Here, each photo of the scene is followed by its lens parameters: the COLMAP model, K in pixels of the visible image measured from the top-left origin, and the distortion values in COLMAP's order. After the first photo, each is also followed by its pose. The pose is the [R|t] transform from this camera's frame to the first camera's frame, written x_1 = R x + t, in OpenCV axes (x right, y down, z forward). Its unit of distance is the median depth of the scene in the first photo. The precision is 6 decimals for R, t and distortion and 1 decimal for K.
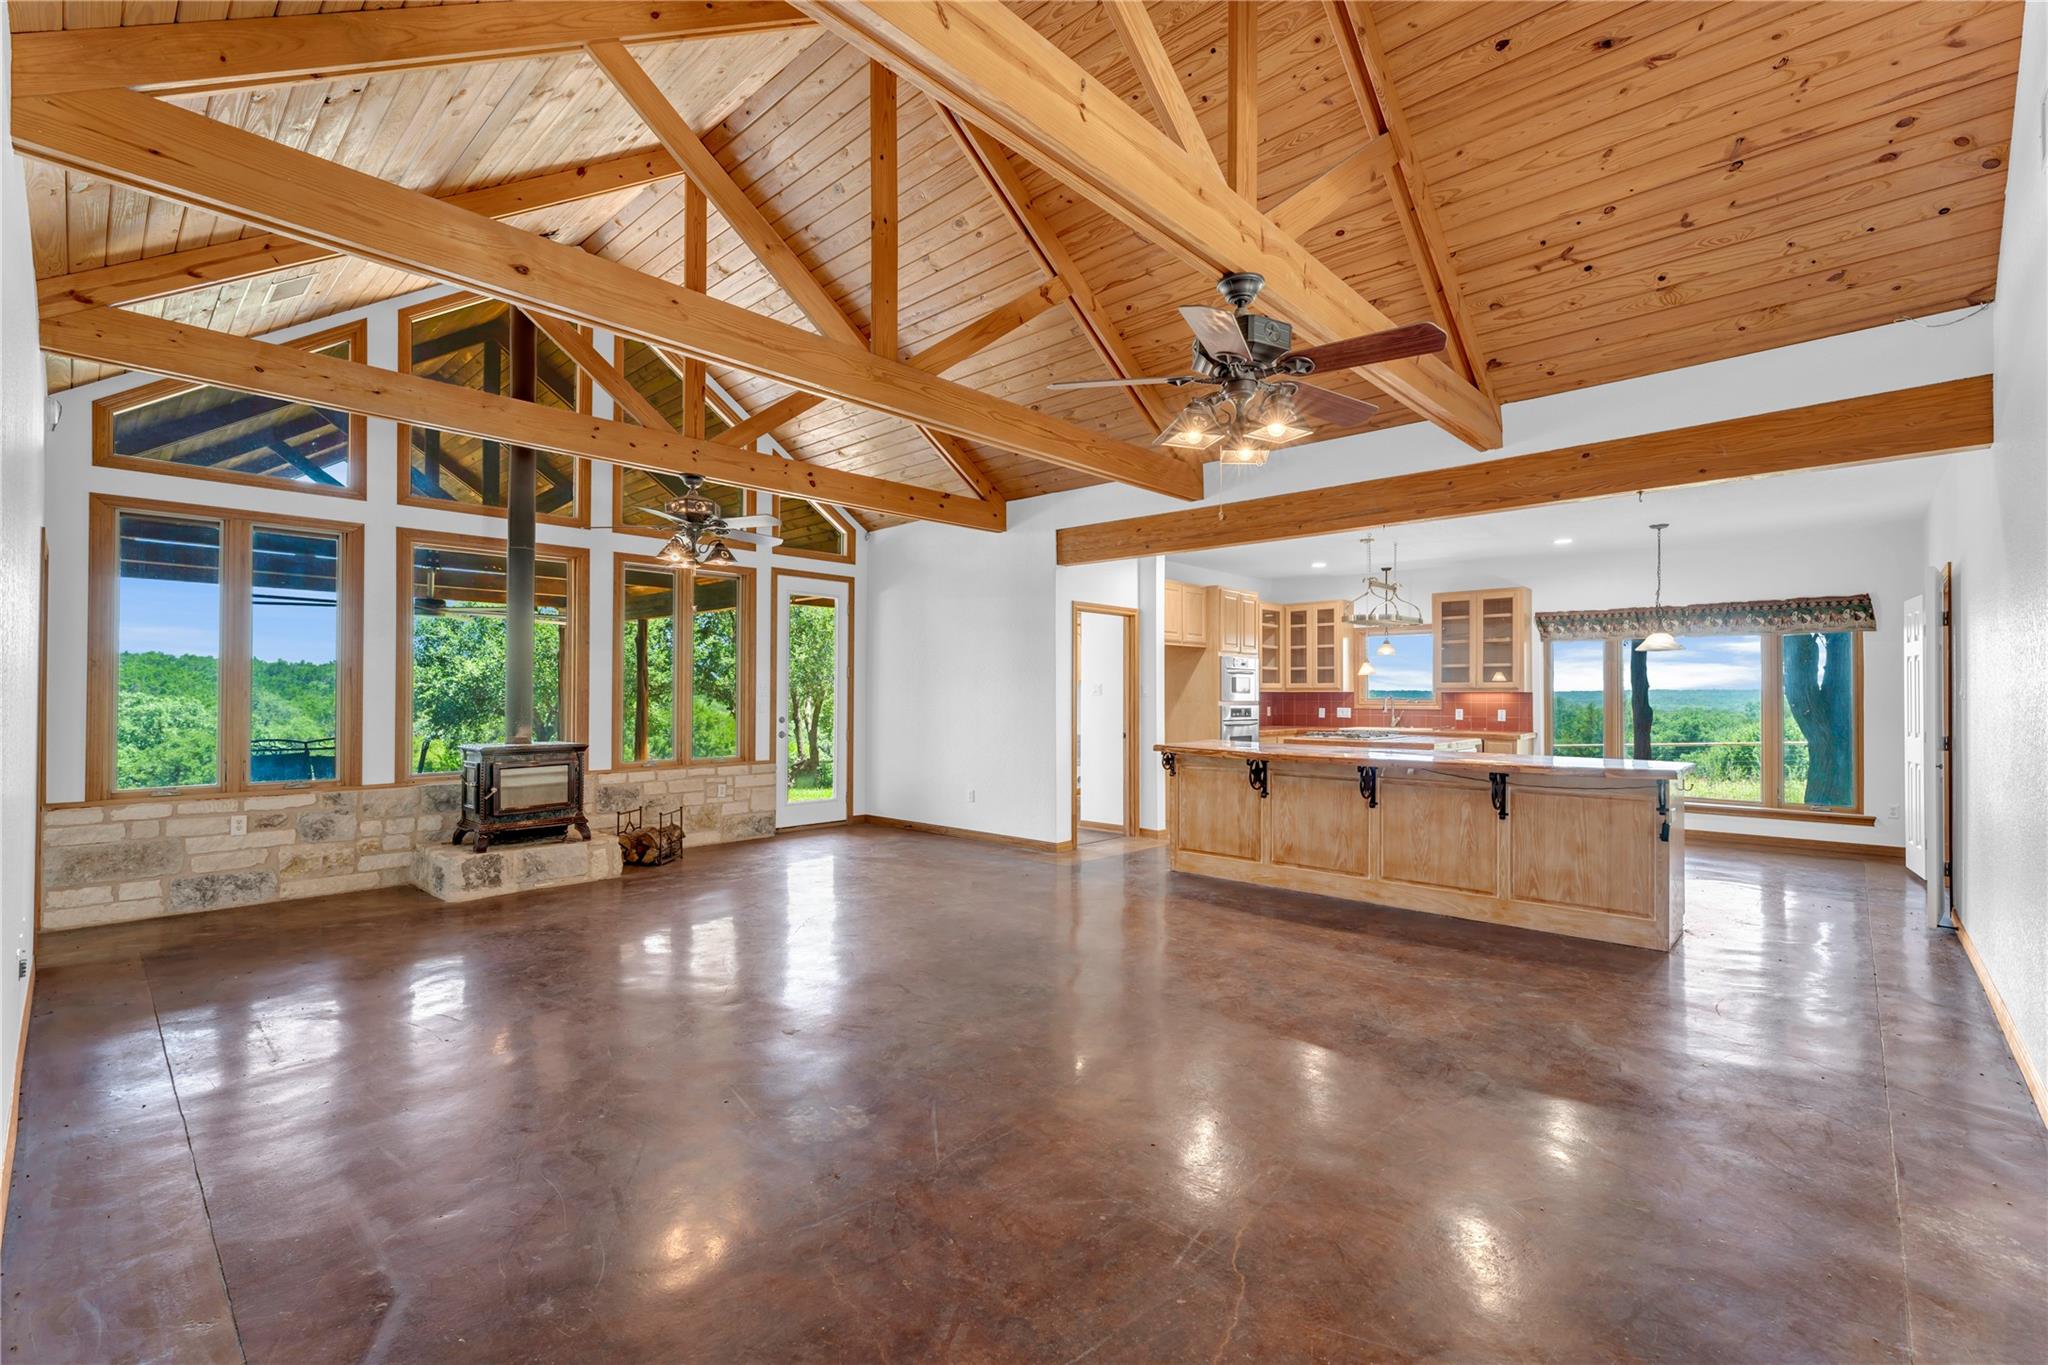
lens RADIAL K [[886.6, 0, 988.5], [0, 886.6, 685.7], [0, 0, 1]] dist [-0.002812, -0.001532]
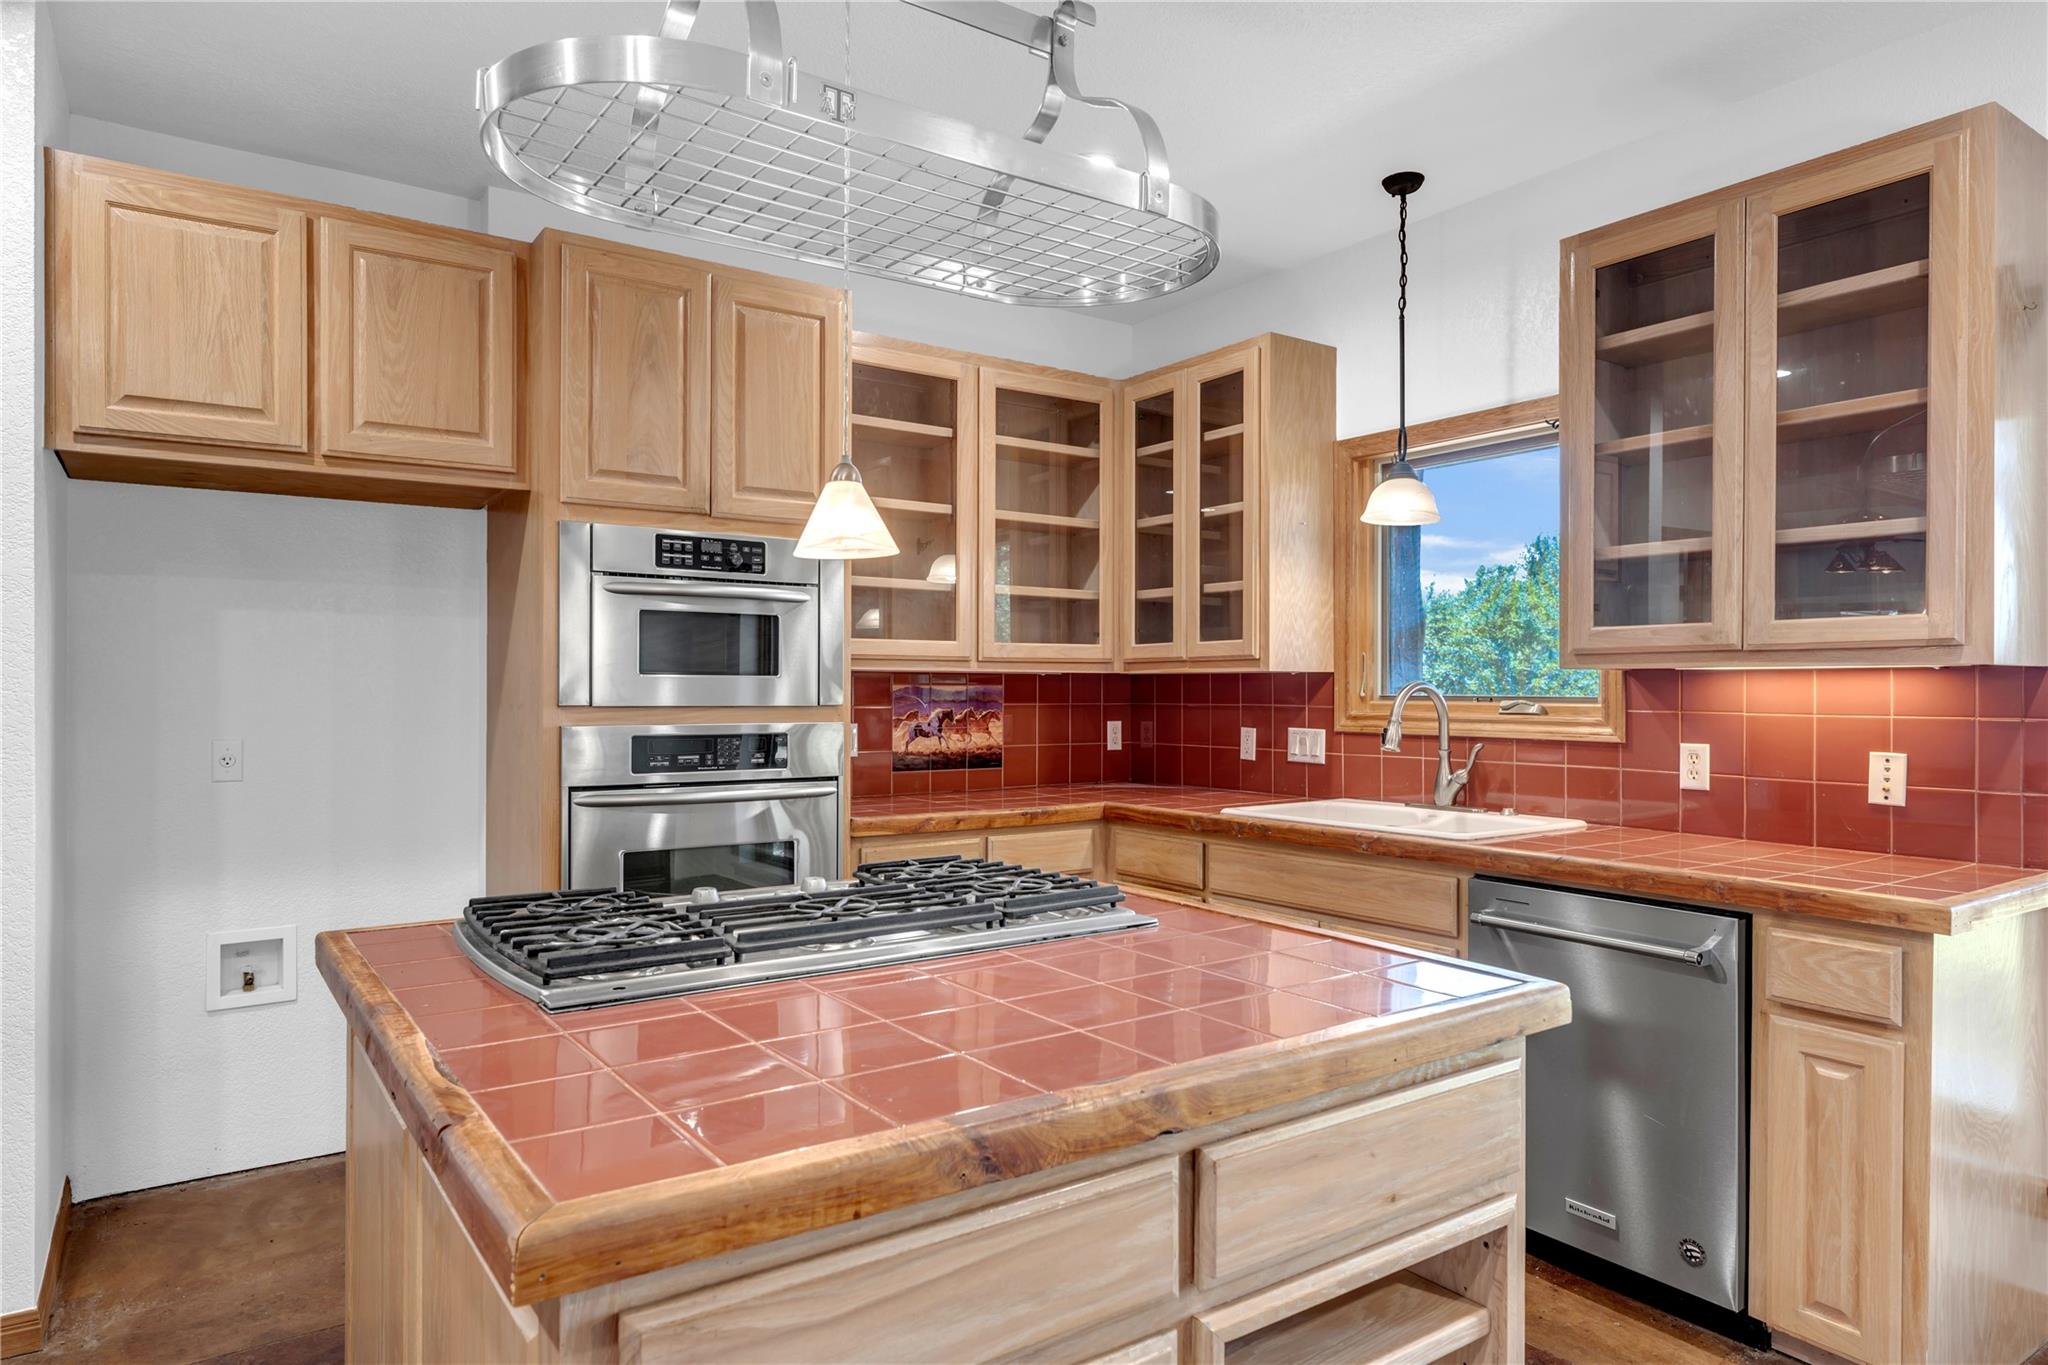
lens RADIAL K [[1255.9, 0, 944.9], [0, 1255.9, 689.1], [0, 0, 1]] dist [0.006923, 0.002566]
pose [[0.972167, -0.001661, -0.234285, 0.548541], [0.004474, 0.999924, 0.011477, 0.010442], [0.234248, -0.012206, 0.972100, 0.835557]]
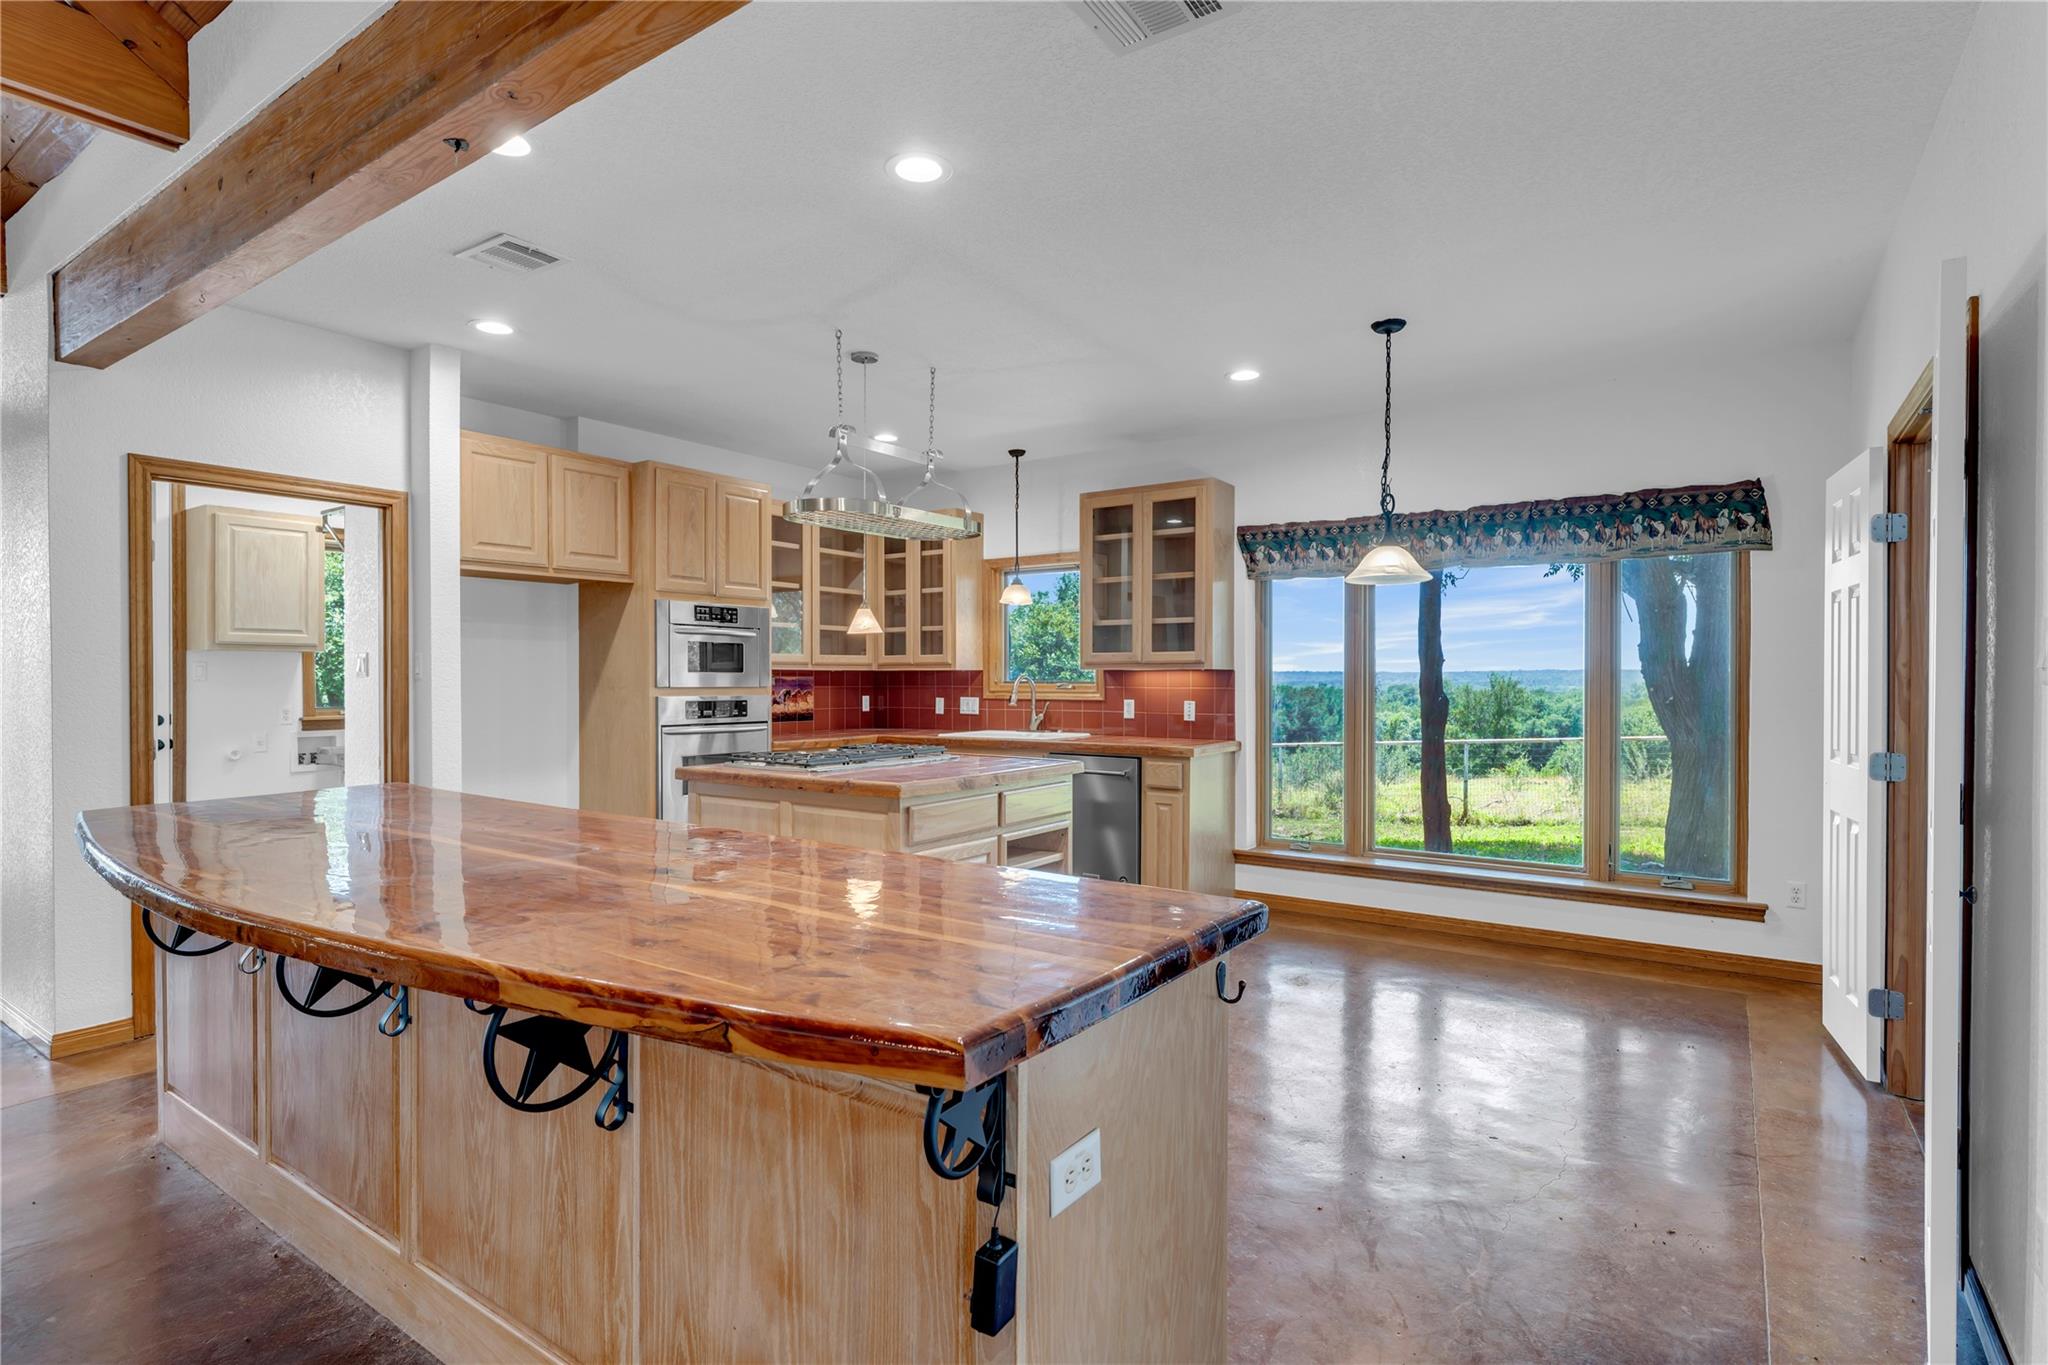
lens RADIAL K [[1016.6, 0, 1033.7], [0, 1016.6, 689.3], [0, 0, 1]] dist [0.001595, -0.001133]
pose [[0.984714, -0.005365, 0.174098, 0.466960], [0.001450, 0.999743, 0.022605, 0.006460], [-0.174175, -0.022007, 0.984469, 0.478731]]
